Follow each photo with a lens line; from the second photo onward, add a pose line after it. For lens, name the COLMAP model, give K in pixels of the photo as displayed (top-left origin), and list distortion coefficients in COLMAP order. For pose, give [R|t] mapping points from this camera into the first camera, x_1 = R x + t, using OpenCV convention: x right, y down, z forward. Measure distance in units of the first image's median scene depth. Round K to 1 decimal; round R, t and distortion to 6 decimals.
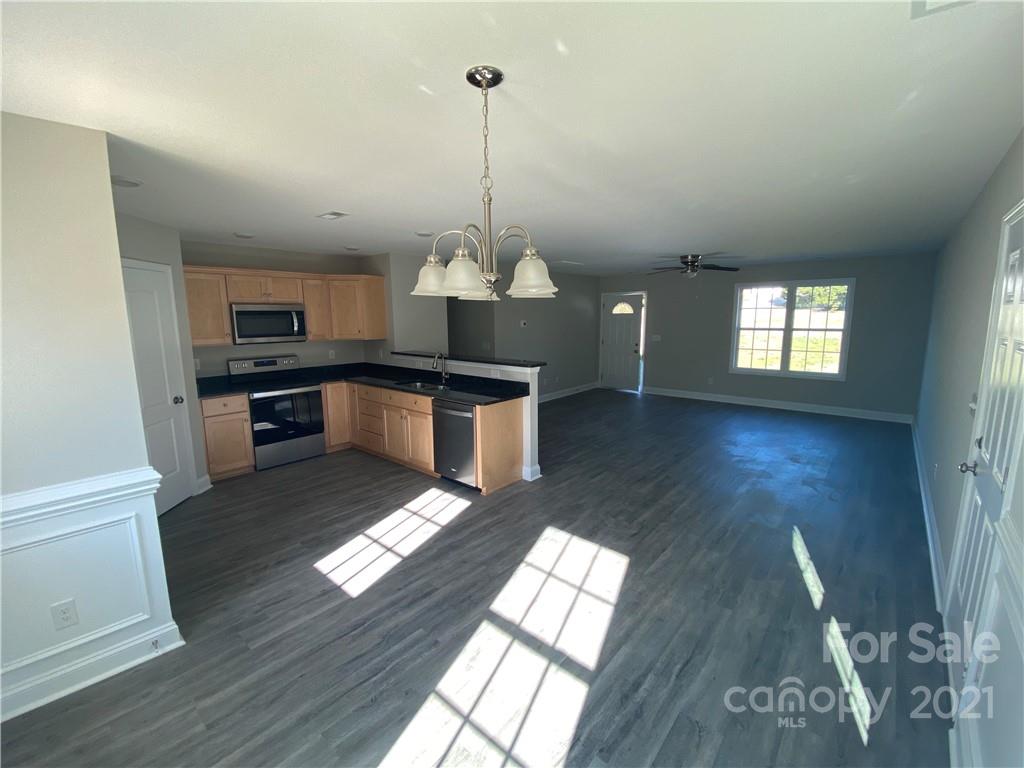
lens RADIAL K [[407.6, 0, 524.0], [0, 407.6, 378.7], [0, 0, 1]] dist [0.016102, -0.018043]
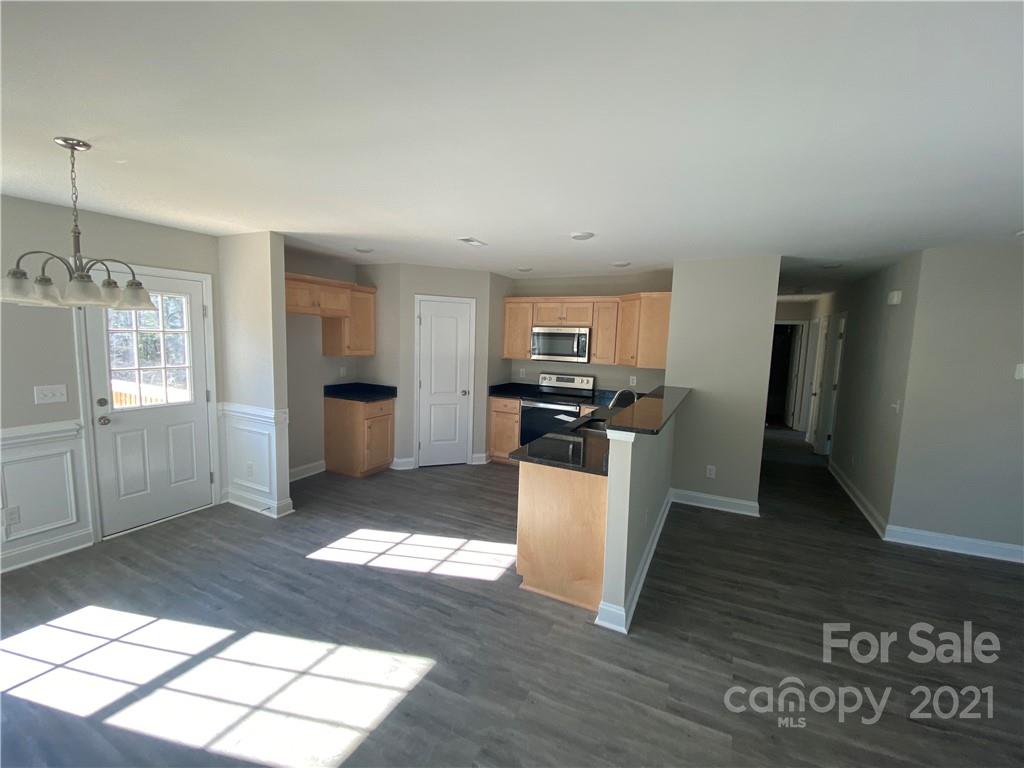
lens RADIAL K [[425.5, 0, 518.5], [0, 425.5, 381.8], [0, 0, 1]] dist [0.022687, -0.021010]
pose [[0.265448, 0.125732, -0.955892, 0.694316], [-0.180749, 0.980371, 0.078758, -0.154971], [0.947031, 0.151871, 0.282963, 0.858750]]
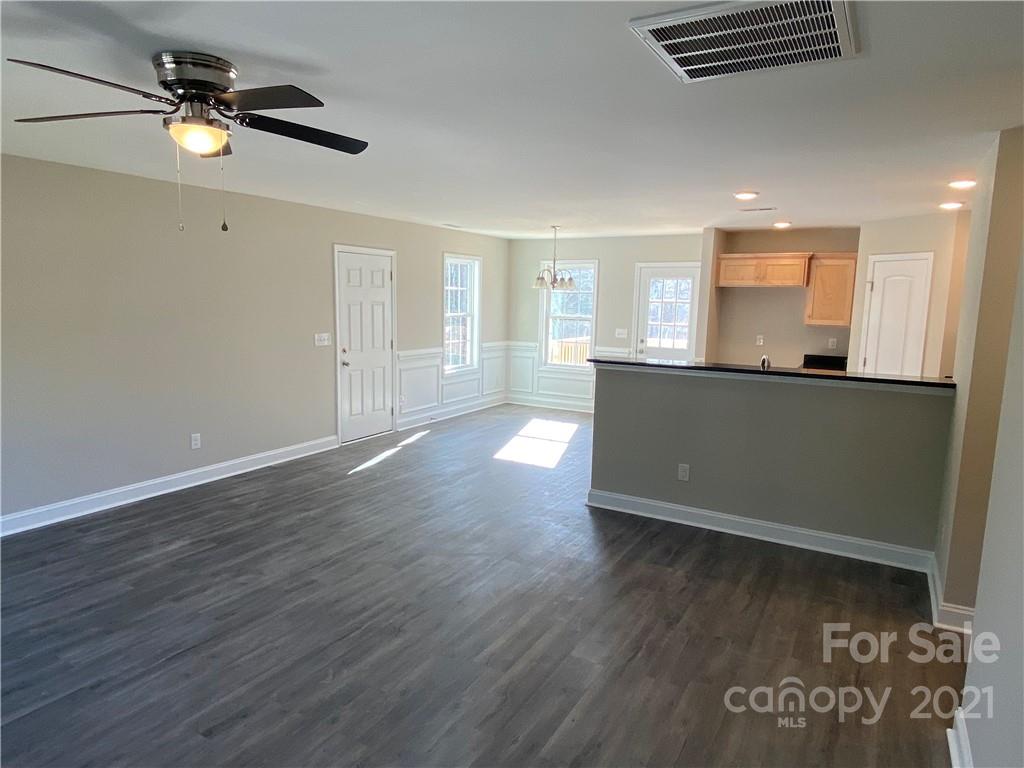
lens RADIAL K [[652.0, 0, 512.0], [0, 652.0, 384.0], [0, 0, 1]] dist [0.077629, -0.073067]
pose [[-0.981418, 0.019631, -0.190877, 0.559753], [-0.035990, 0.958266, 0.283604, -0.449110], [0.188478, 0.285203, -0.939753, 2.800087]]
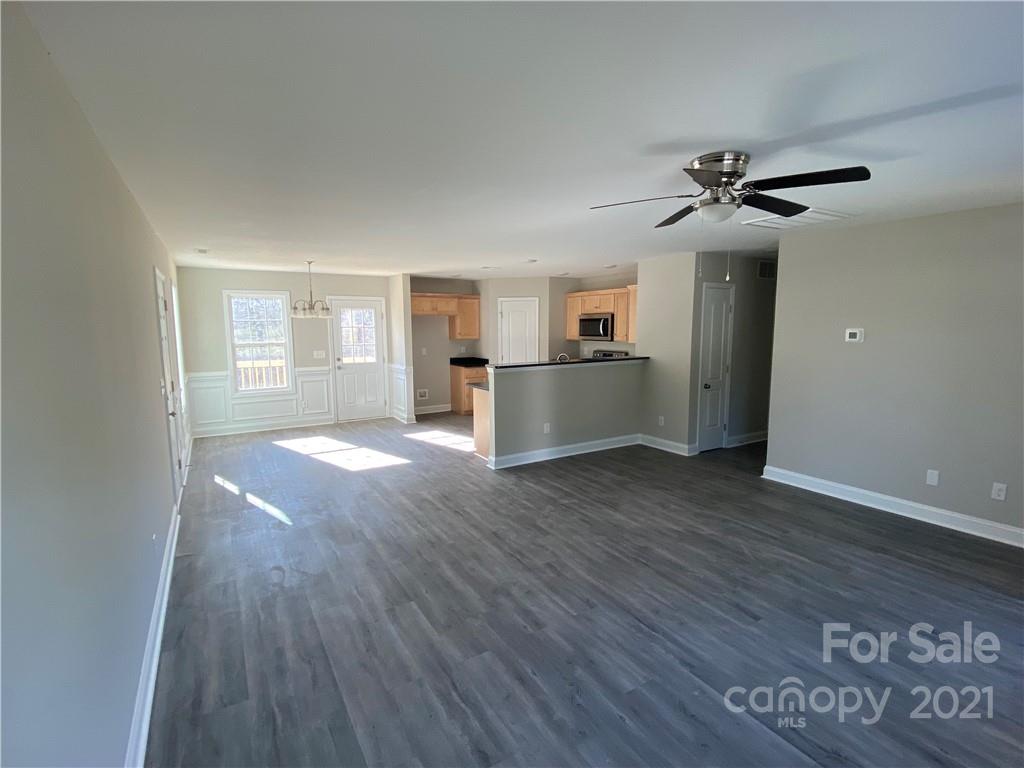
lens RADIAL K [[488.5, 0, 531.1], [0, 488.5, 387.0], [0, 0, 1]] dist [0.046892, 0.000008]
pose [[-0.278022, 0.138452, -0.950544, 1.677474], [-0.134768, 0.974148, 0.181309, -0.315360], [0.951074, 0.178511, -0.252176, 1.863240]]
